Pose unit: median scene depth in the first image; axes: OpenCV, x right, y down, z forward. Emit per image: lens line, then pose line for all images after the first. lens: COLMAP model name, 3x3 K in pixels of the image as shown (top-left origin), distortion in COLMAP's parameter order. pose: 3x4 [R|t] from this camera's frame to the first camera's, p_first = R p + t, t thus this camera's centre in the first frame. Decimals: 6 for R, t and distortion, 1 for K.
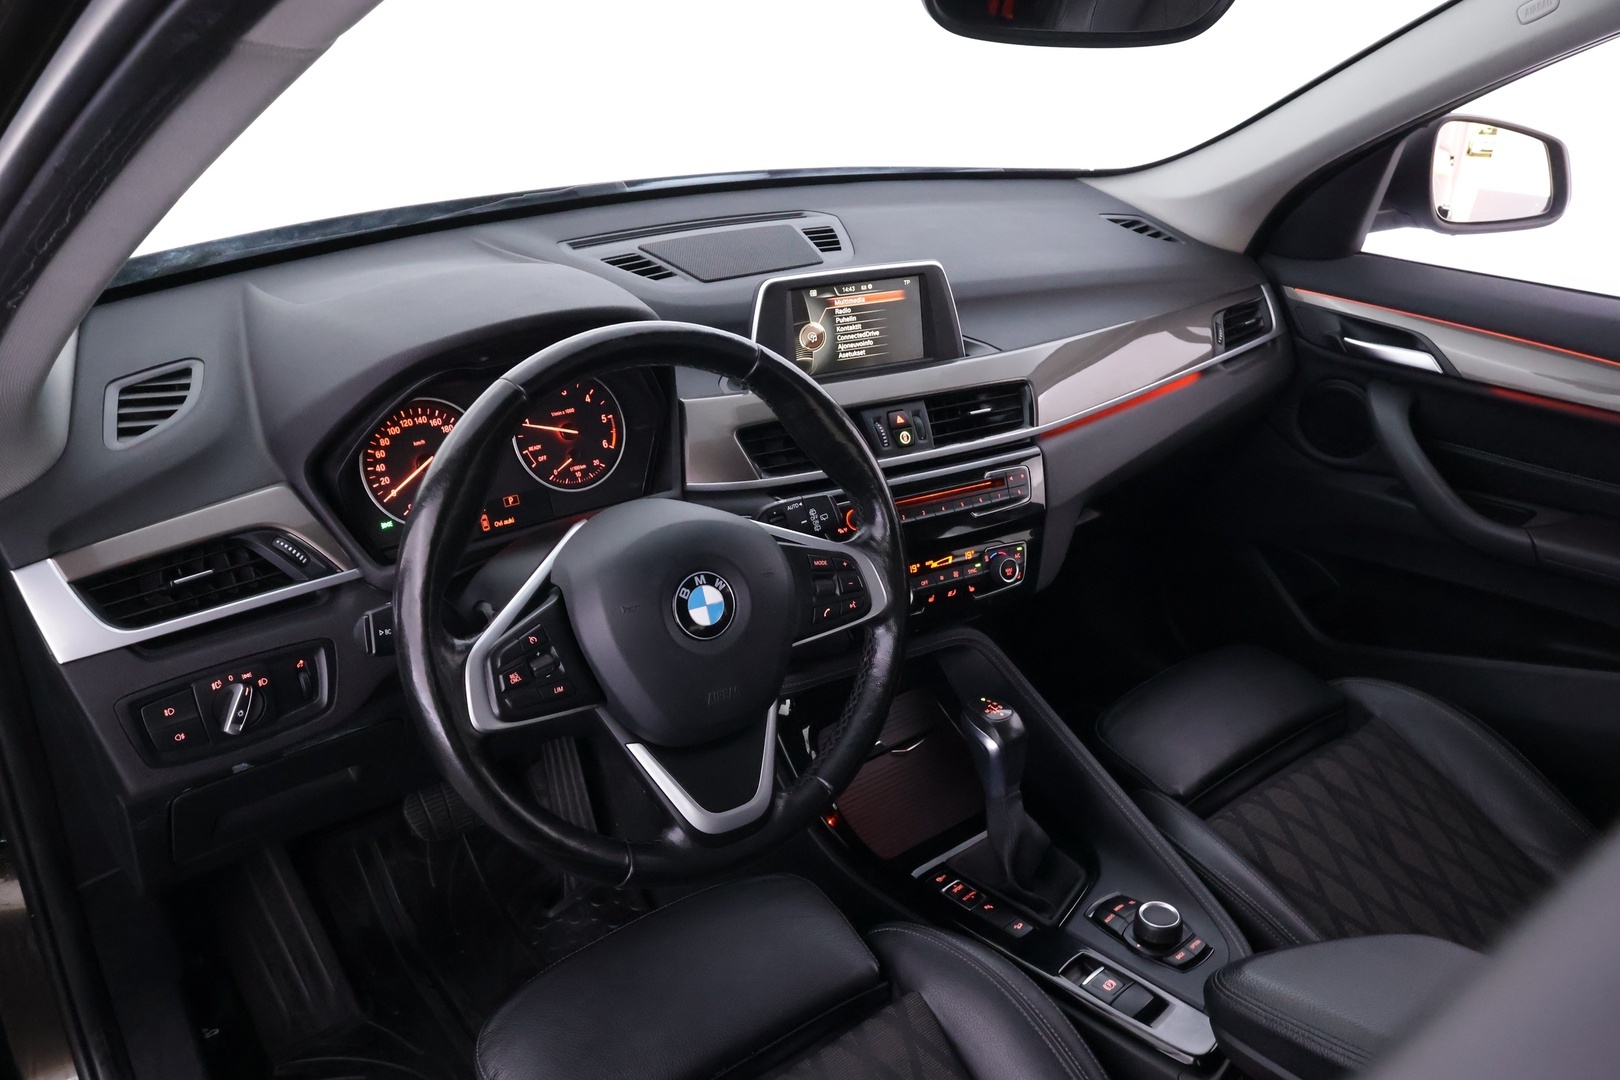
lens RADIAL K [[1233.2, 0, 817.1], [0, 1233.2, 540.0], [0, 0, 1]] dist [-0.000177, -0.000810]
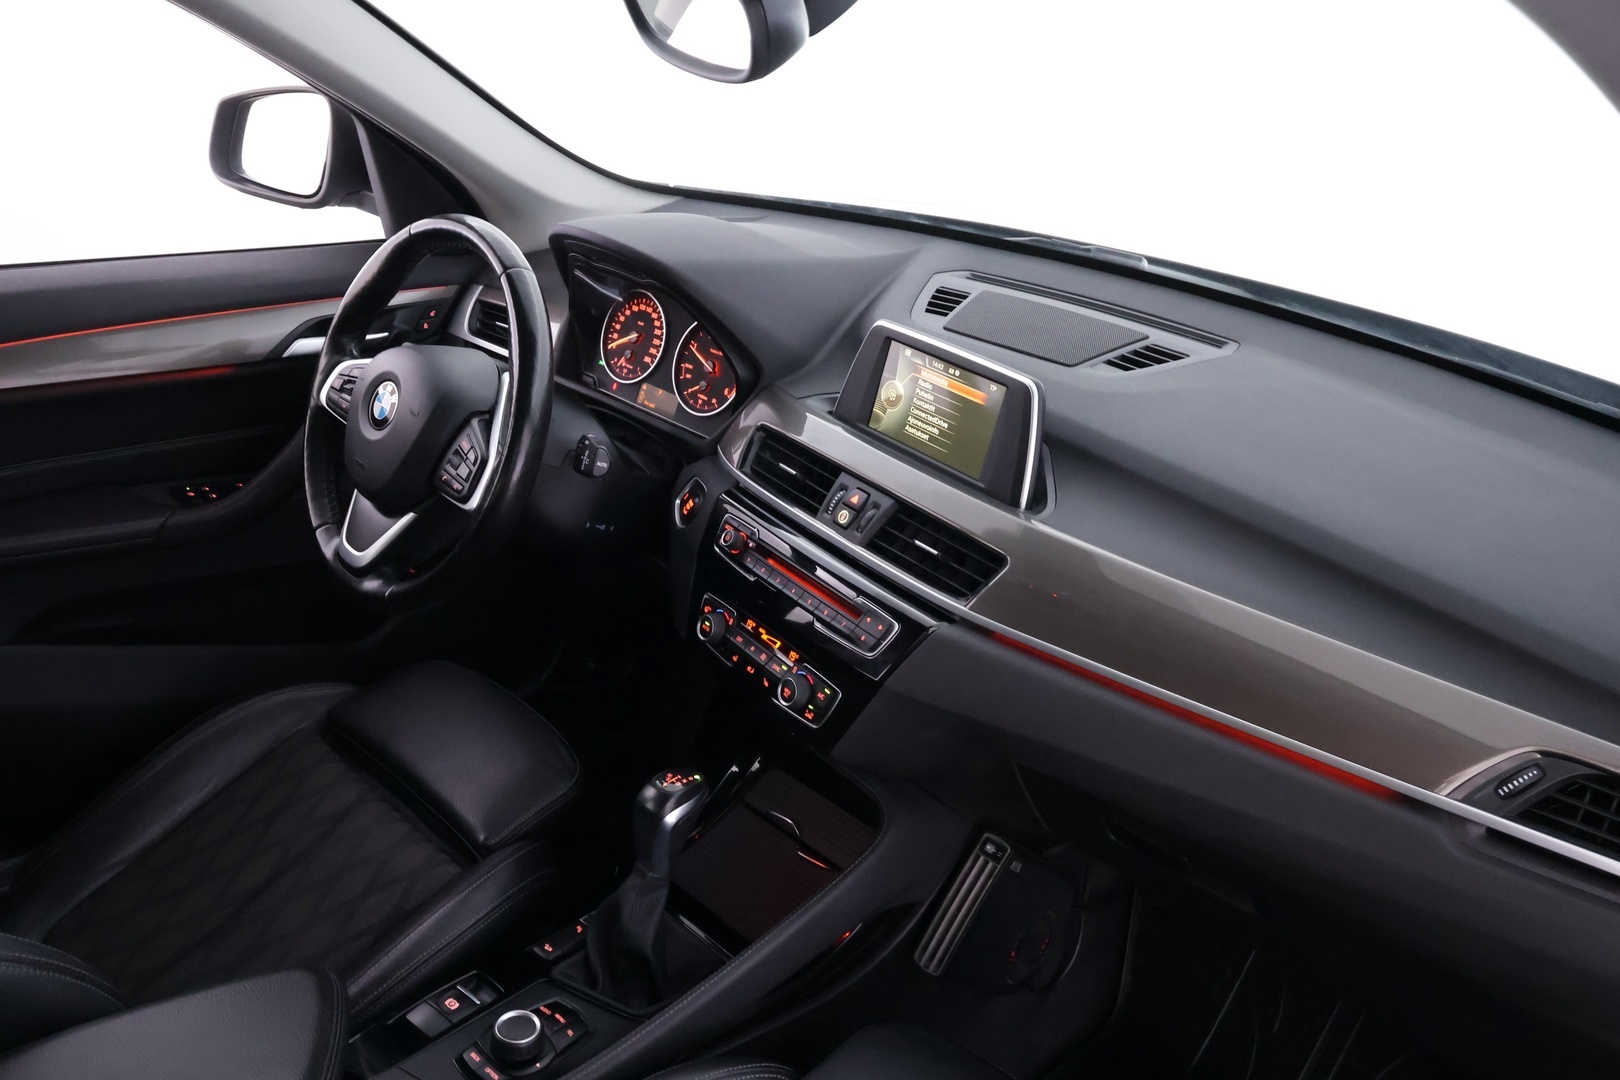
lens RADIAL K [[1233.2, 0, 817.1], [0, 1233.2, 540.0], [0, 0, 1]] dist [-0.000177, -0.000810]
pose [[0.142189, 0.409274, -0.901264, 0.955371], [-0.493643, 0.818526, 0.293822, -0.348825], [0.857962, 0.403124, 0.318421, 0.752196]]
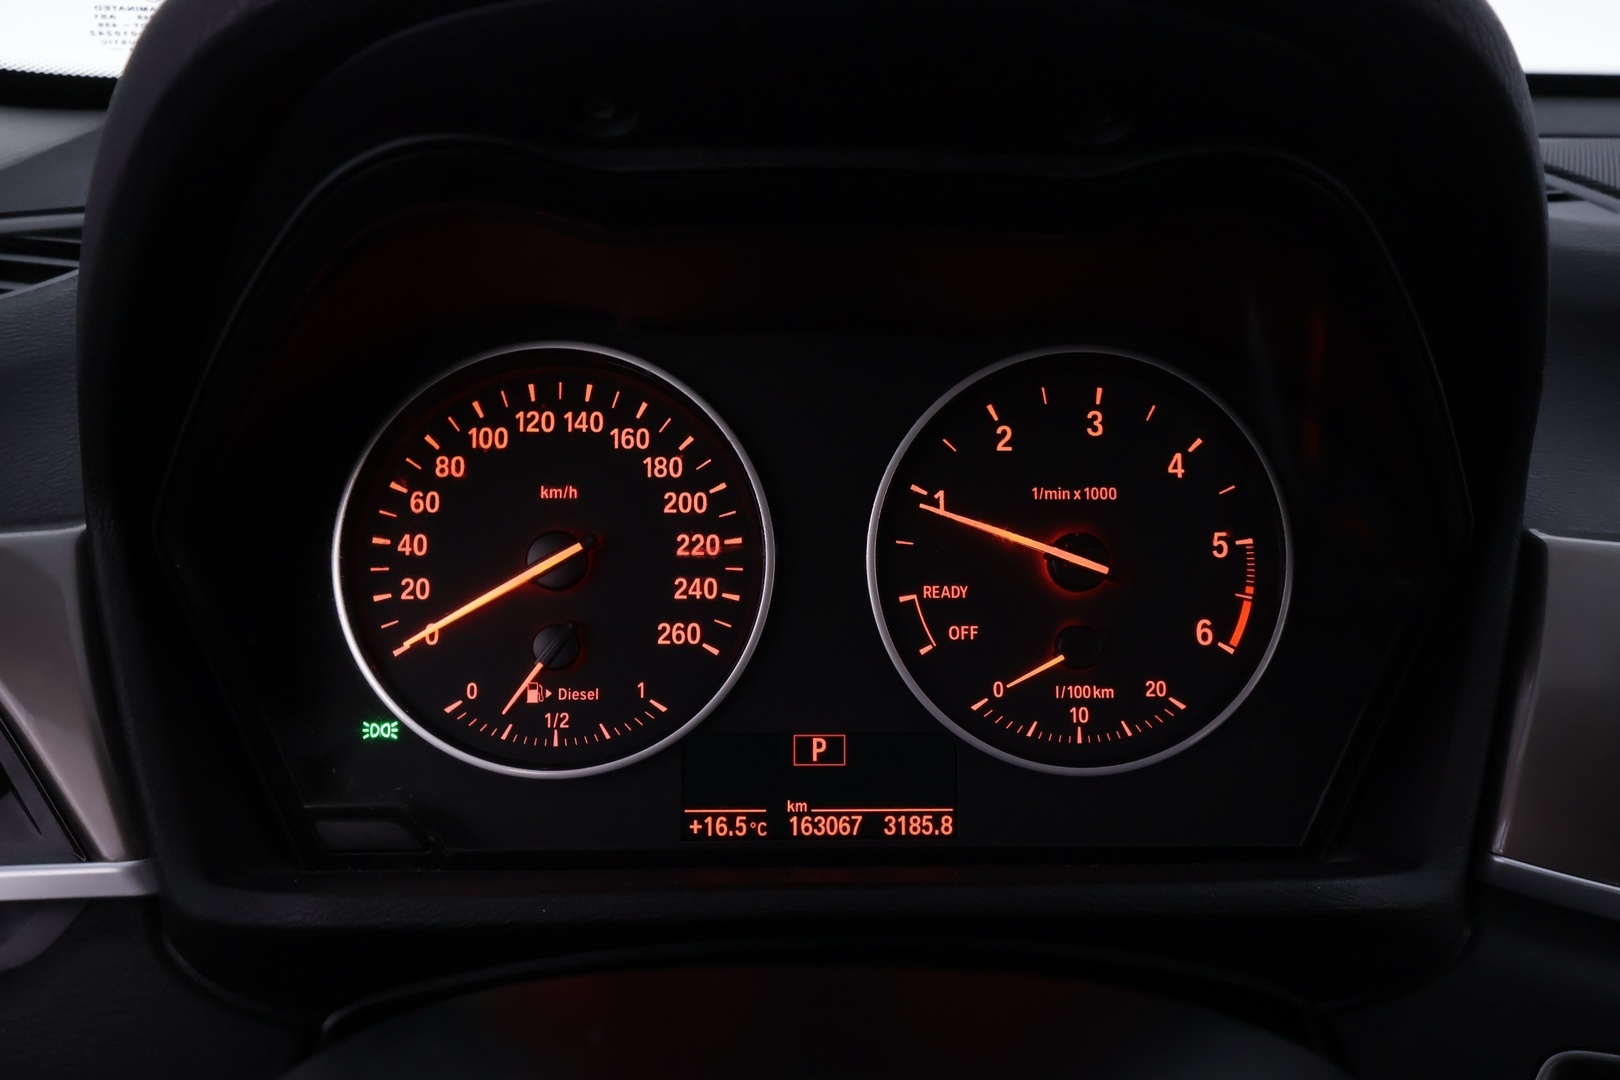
lens RADIAL K [[1233.2, 0, 817.1], [0, 1233.2, 540.0], [0, 0, 1]] dist [-0.000177, -0.000810]
pose [[0.819004, 0.172587, -0.547217, -0.093036], [-0.247207, 0.966775, -0.065078, -0.057731], [0.517804, 0.188575, 0.834457, 0.710730]]
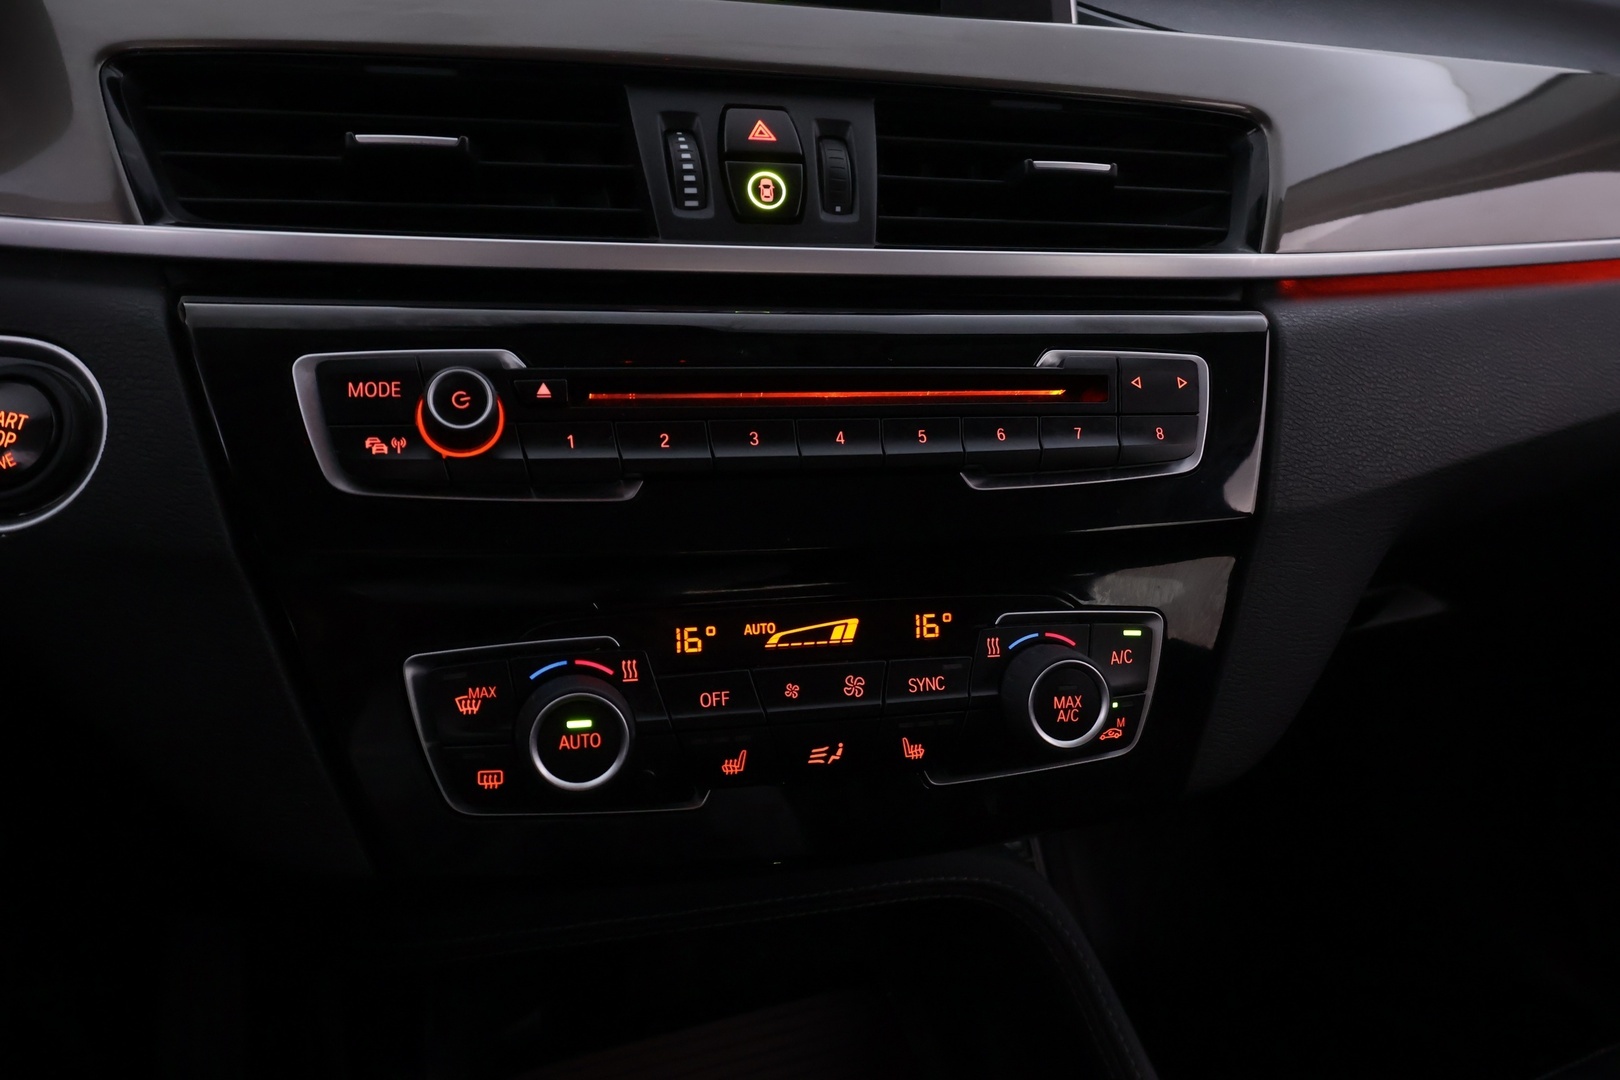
lens RADIAL K [[1233.2, 0, 817.1], [0, 1233.2, 540.0], [0, 0, 1]] dist [-0.000177, -0.000810]
pose [[0.962401, 0.129466, -0.238796, 0.174309], [-0.147030, 0.987477, -0.057195, 0.013795], [0.228401, 0.090154, 0.969384, 0.780018]]
